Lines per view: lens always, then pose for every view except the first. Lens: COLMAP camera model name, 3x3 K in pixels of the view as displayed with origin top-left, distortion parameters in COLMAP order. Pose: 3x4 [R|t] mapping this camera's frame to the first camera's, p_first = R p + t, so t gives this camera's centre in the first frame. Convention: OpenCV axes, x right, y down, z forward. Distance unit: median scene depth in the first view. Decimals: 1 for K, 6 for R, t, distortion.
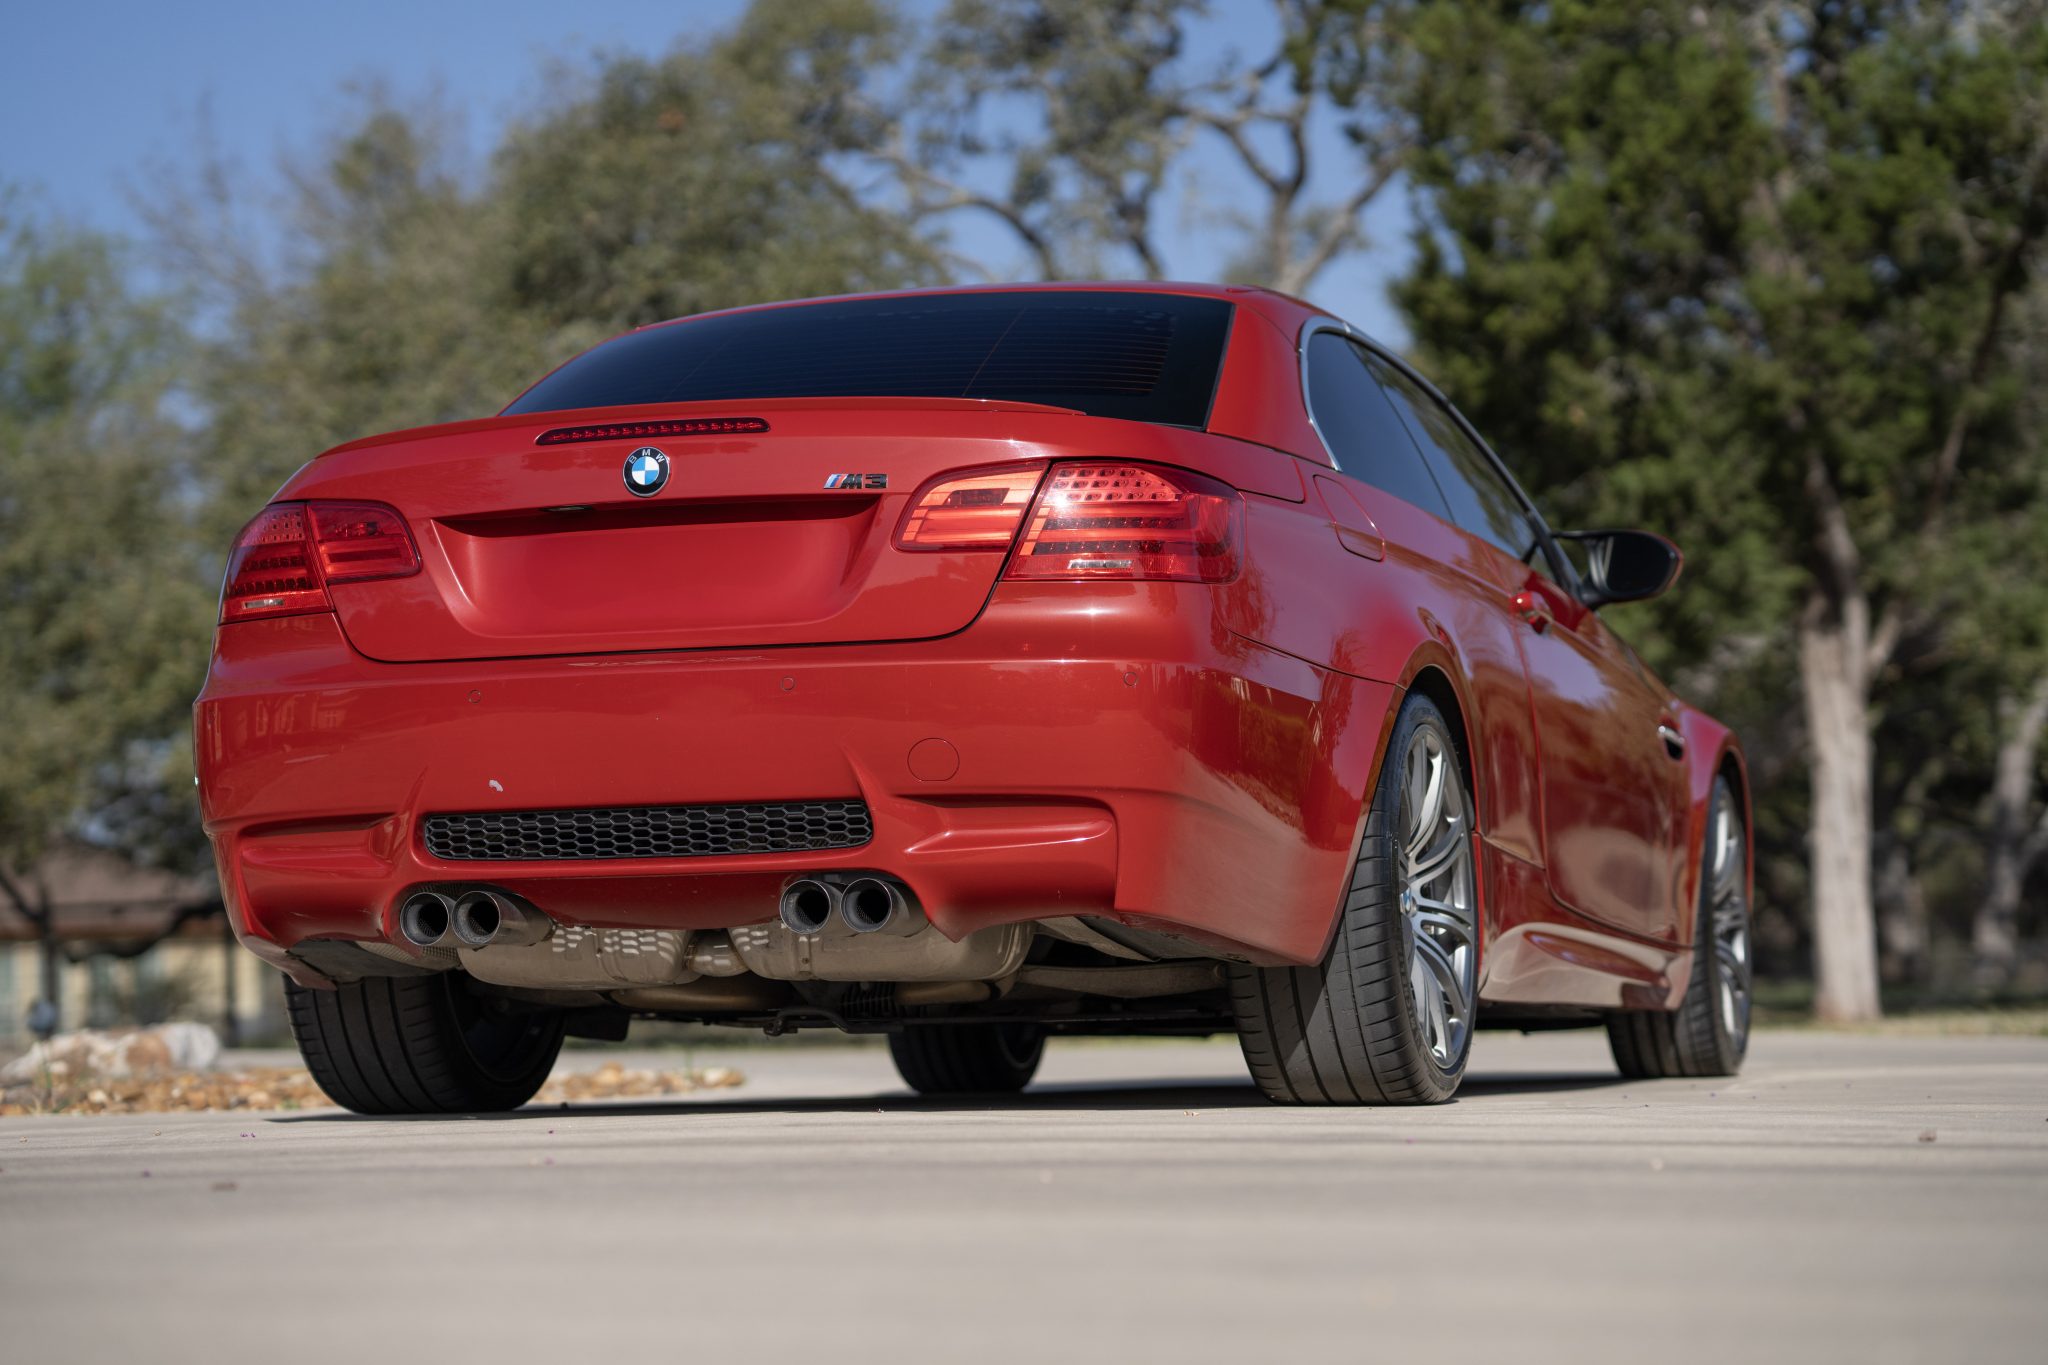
lens RADIAL K [[4870.5, 0, 1024.0], [0, 4870.5, 682.5], [0, 0, 1]] dist [0.140260, -0.057395]
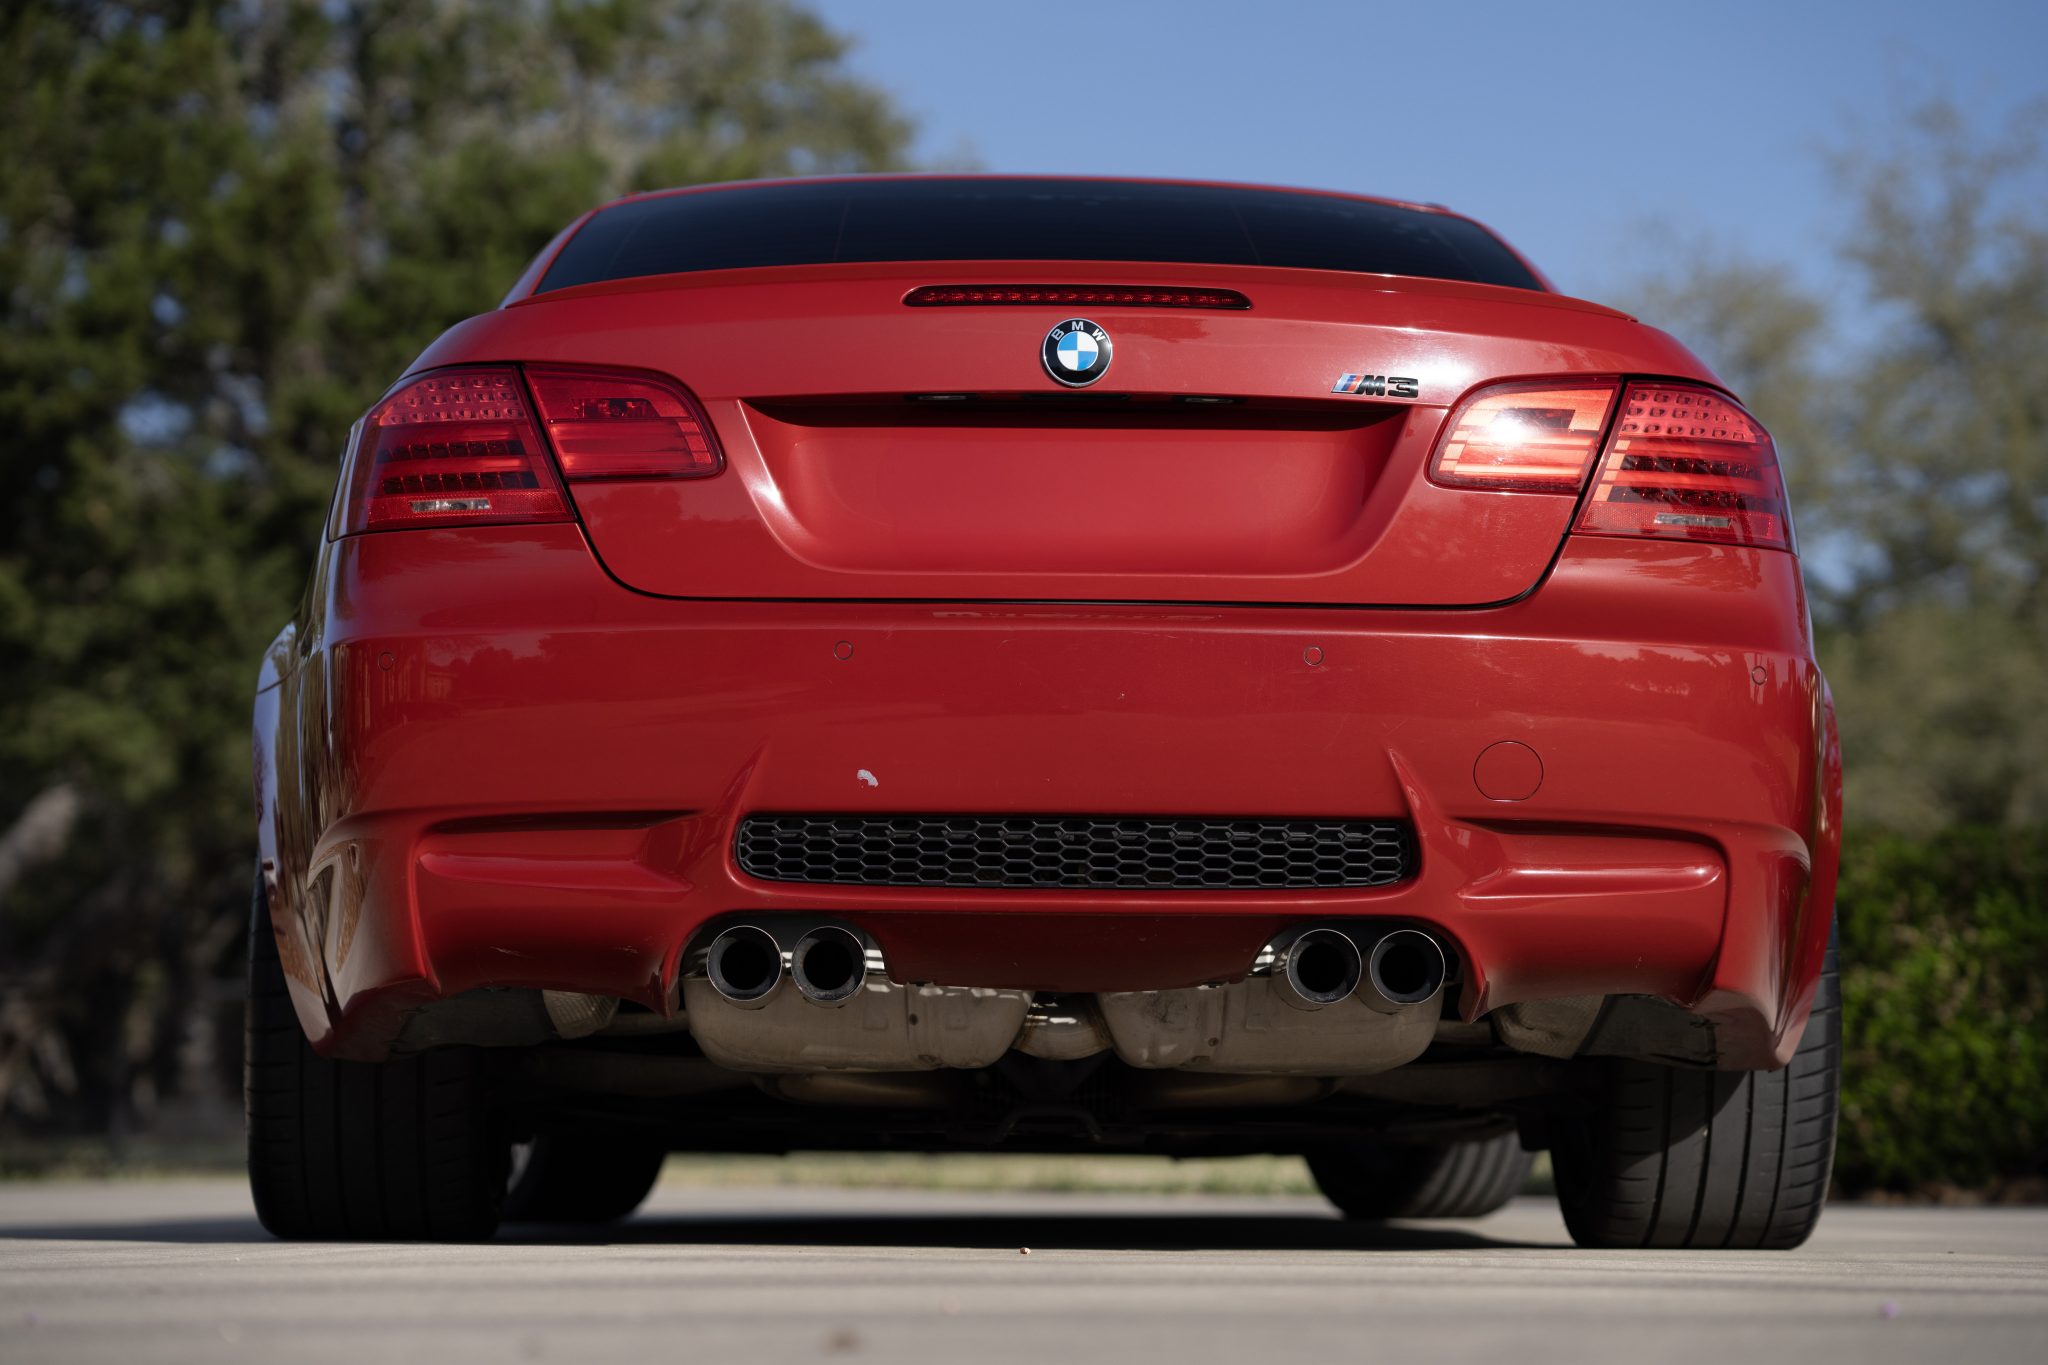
lens RADIAL K [[4870.5, 0, 1024.0], [0, 4870.5, 682.5], [0, 0, 1]] dist [0.140260, -0.057395]
pose [[0.941250, 0.055800, 0.333068, -0.314481], [-0.051579, 0.998437, -0.021509, 0.020802], [-0.333748, 0.003066, 0.942657, 0.318996]]
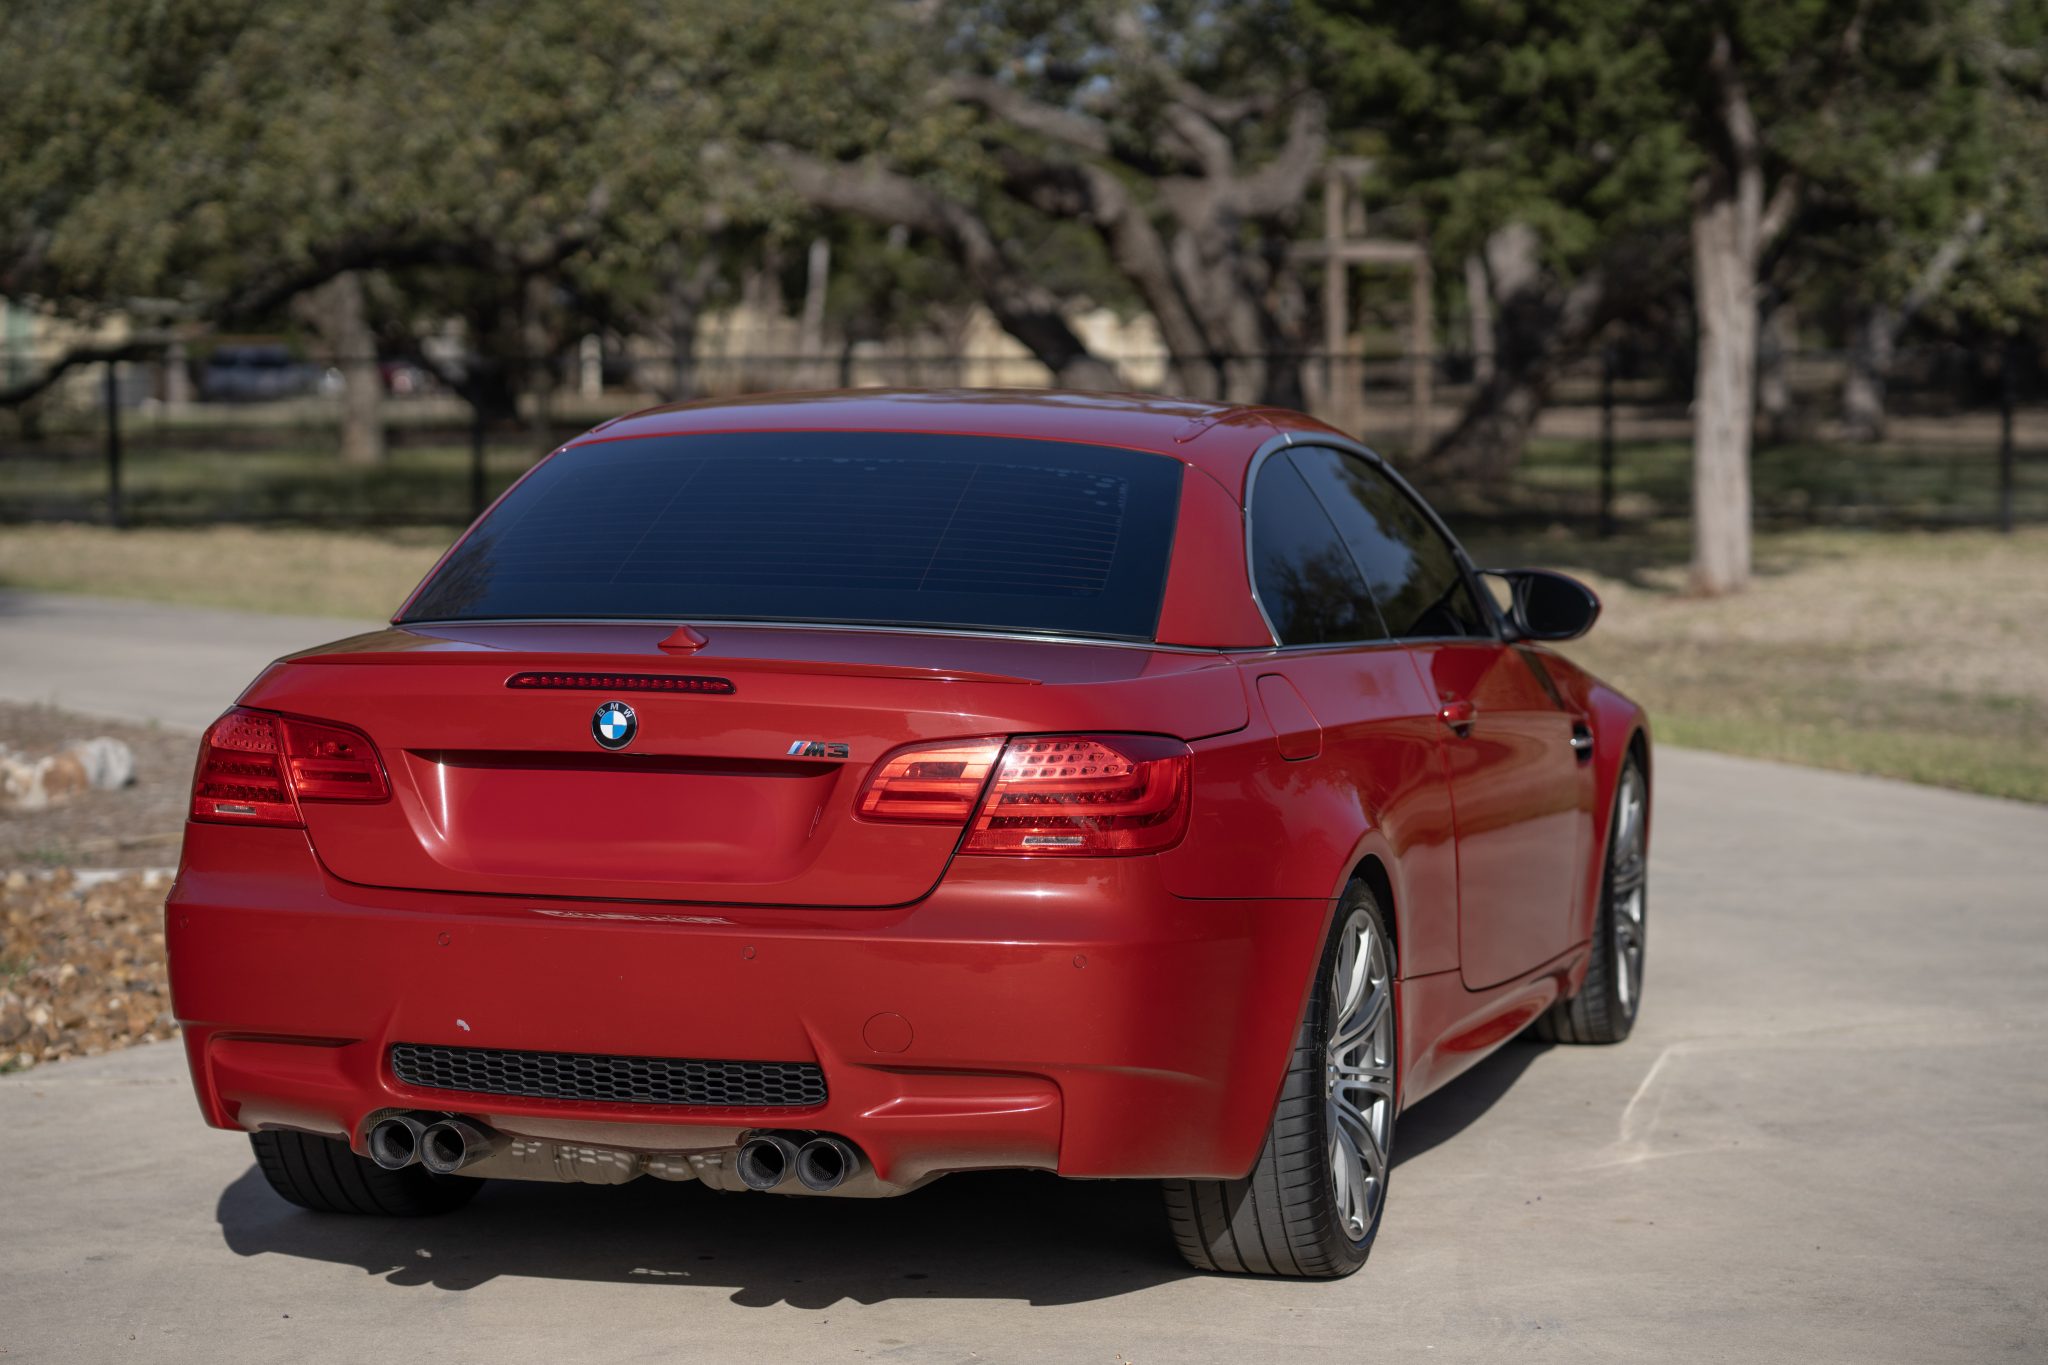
lens RADIAL K [[4870.5, 0, 1024.0], [0, 4870.5, 682.5], [0, 0, 1]] dist [0.140260, -0.057395]
pose [[0.999236, 0.026420, 0.028801, -0.020468], [-0.030189, 0.989769, 0.139447, -0.193938], [-0.024822, -0.140210, 0.989811, -0.018680]]
